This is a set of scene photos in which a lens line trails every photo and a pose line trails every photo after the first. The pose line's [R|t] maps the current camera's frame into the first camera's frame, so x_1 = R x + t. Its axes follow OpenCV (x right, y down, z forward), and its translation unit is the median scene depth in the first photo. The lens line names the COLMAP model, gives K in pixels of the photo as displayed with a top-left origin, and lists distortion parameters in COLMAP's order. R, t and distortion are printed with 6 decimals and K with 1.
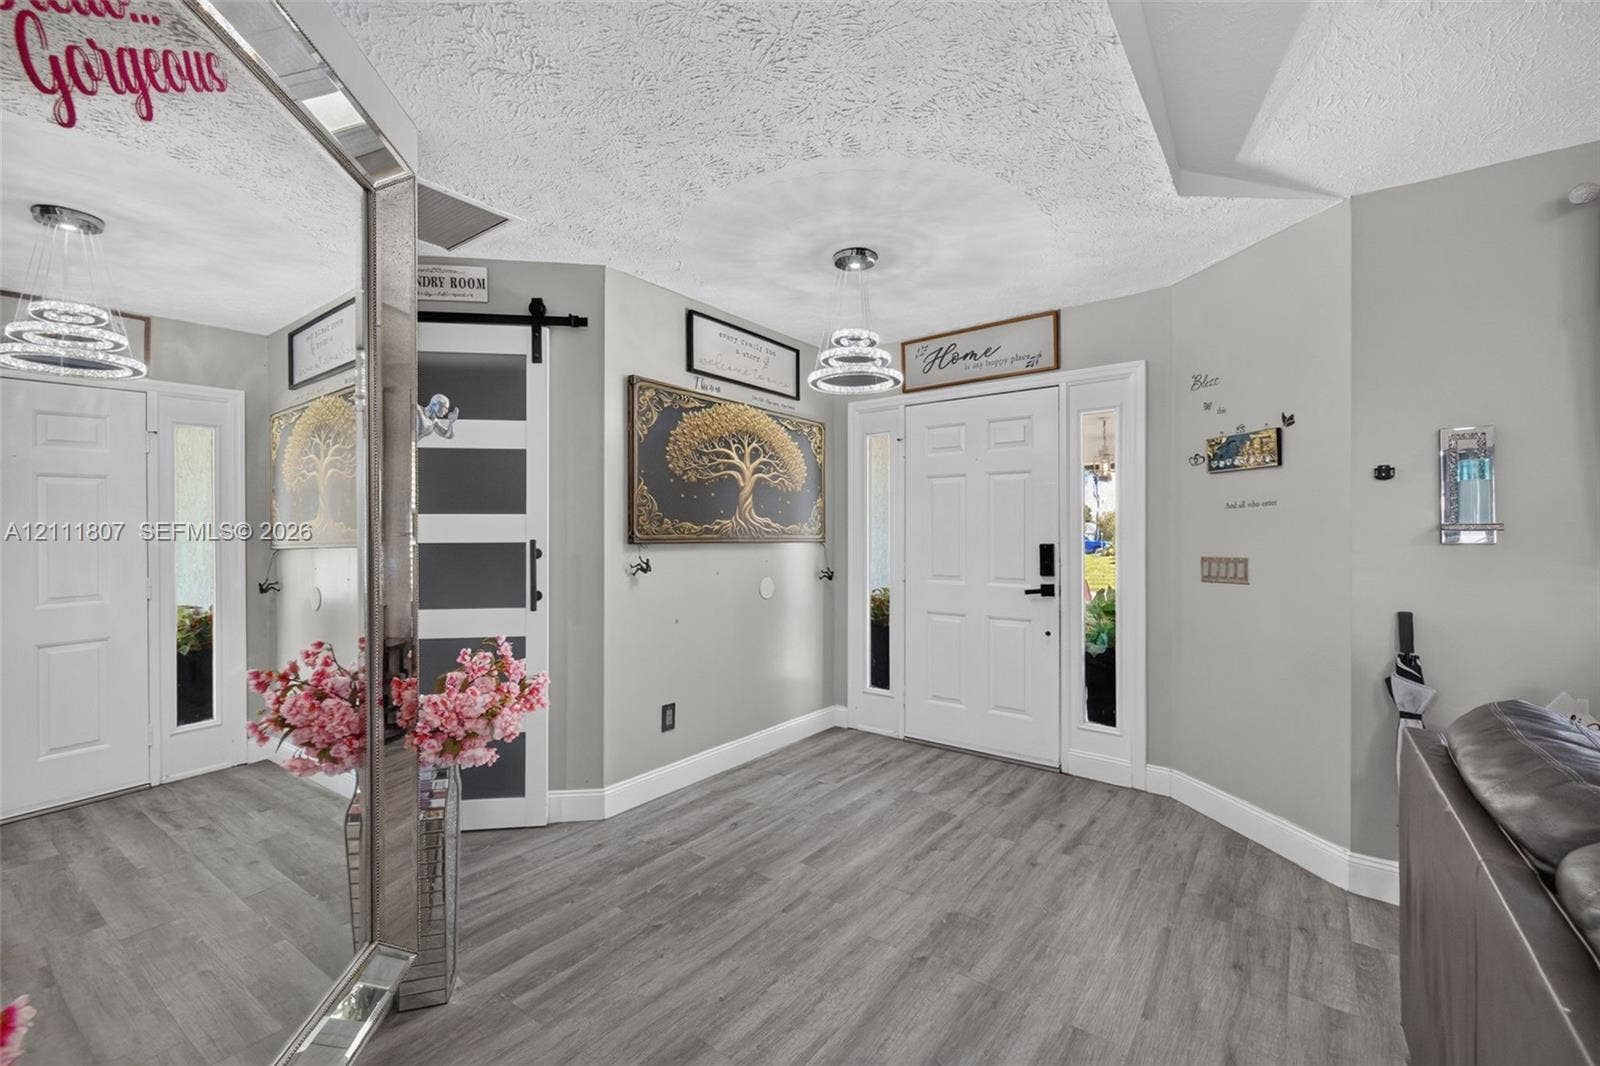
lens RADIAL K [[664.1, 0, 794.6], [0, 664.1, 533.0], [0, 0, 1]] dist [0.003920, -0.000411]
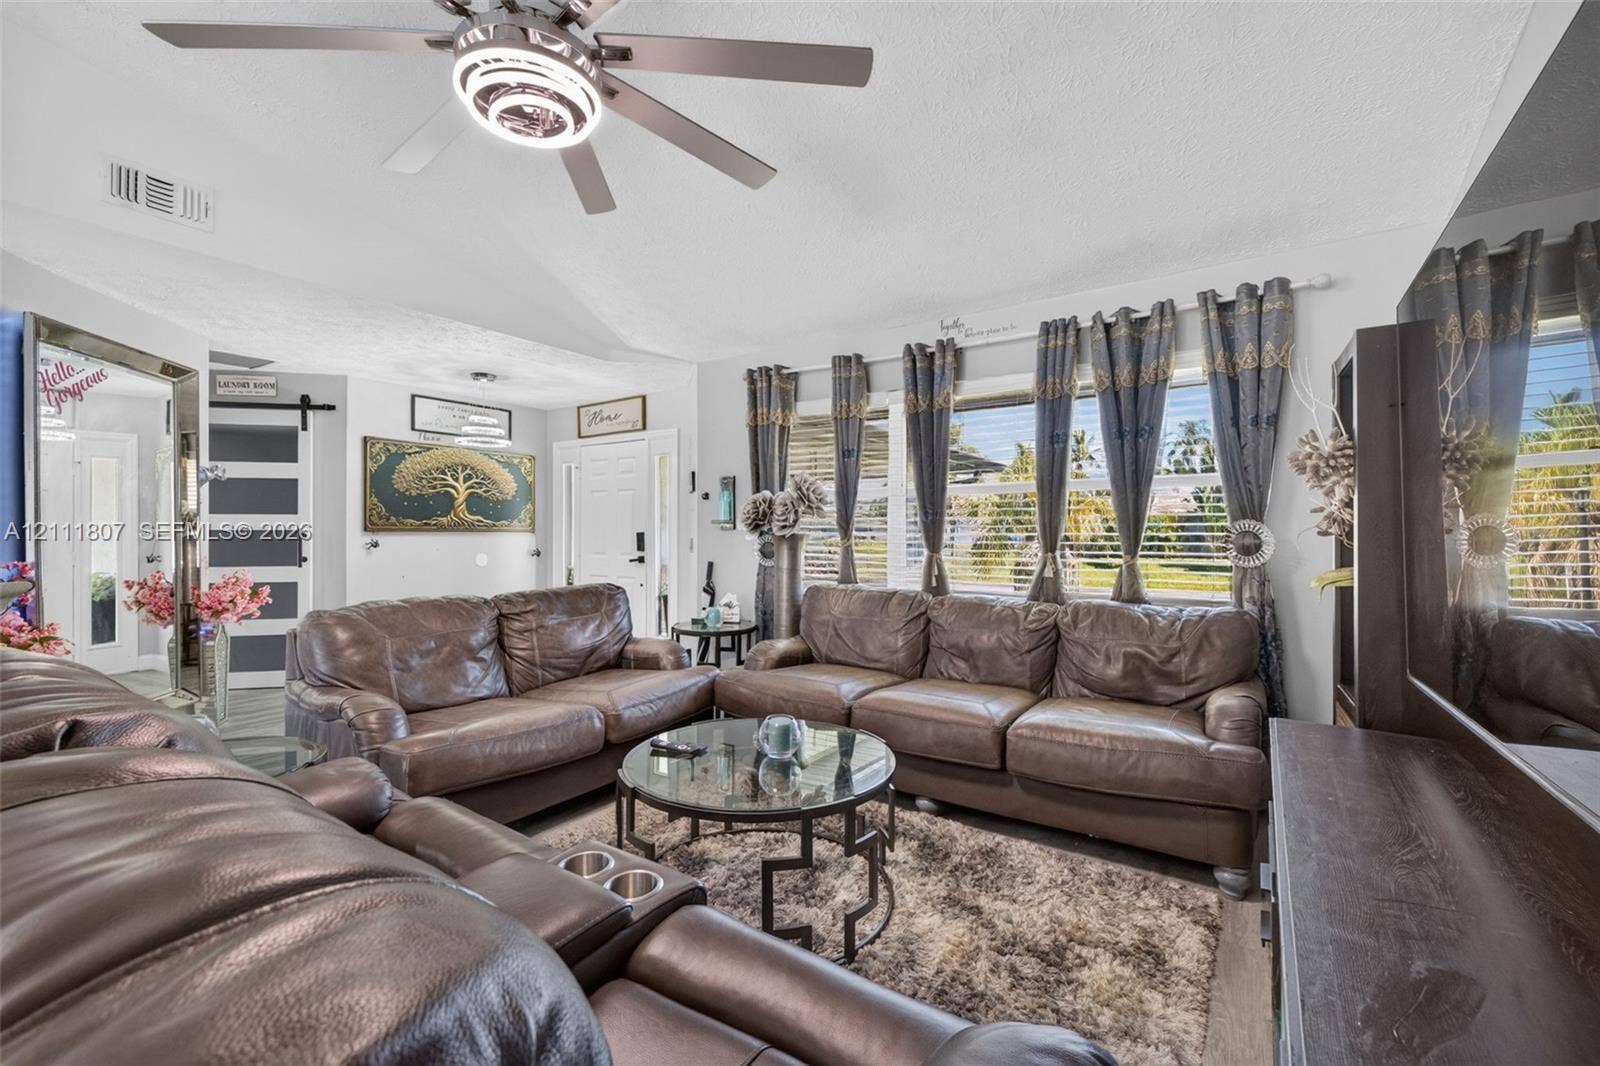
lens RADIAL K [[664.1, 0, 794.6], [0, 664.1, 533.0], [0, 0, 1]] dist [0.003920, -0.000411]
pose [[0.997930, 0.000129, 0.064309, 0.788765], [-0.000403, 0.999991, 0.004258, 0.012965], [-0.064307, -0.004275, 0.997921, -0.851563]]
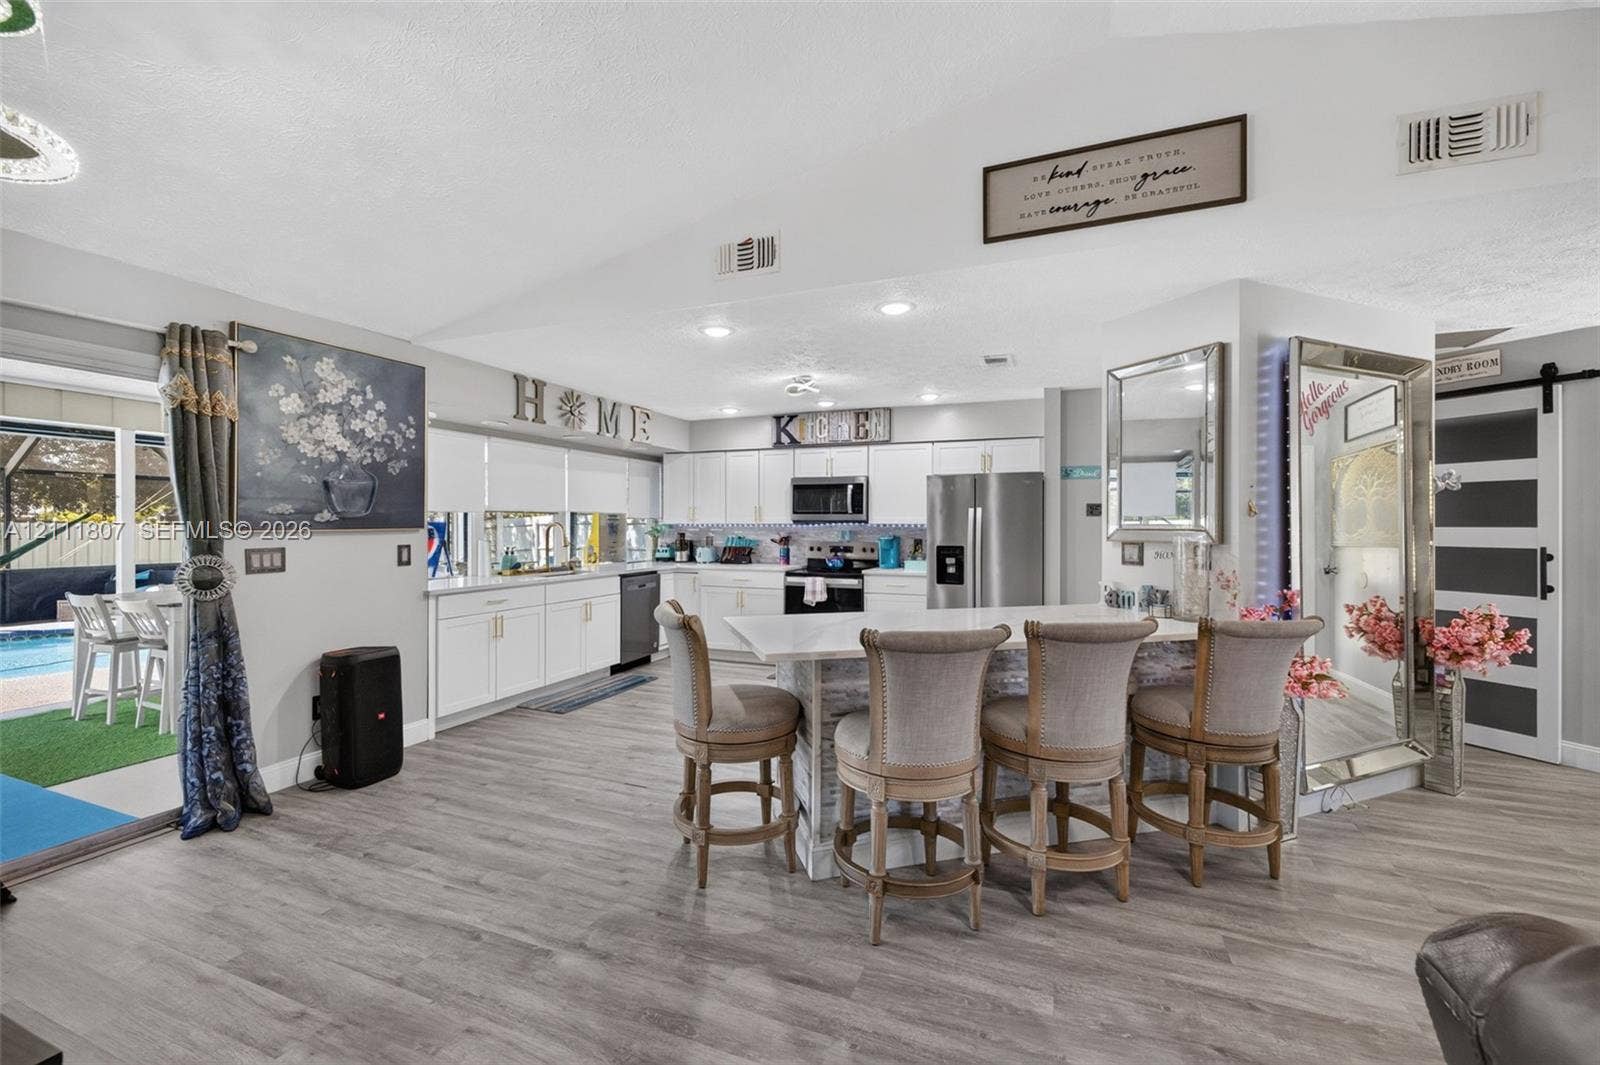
lens RADIAL K [[663.7, 0, 795.5], [0, 663.7, 524.8], [0, 0, 1]] dist [0.001600, -0.000312]
pose [[0.263044, -0.001535, -0.964783, 0.470808], [0.002505, 0.999996, -0.000908, -0.034644], [0.964781, -0.002178, 0.263047, -0.755876]]
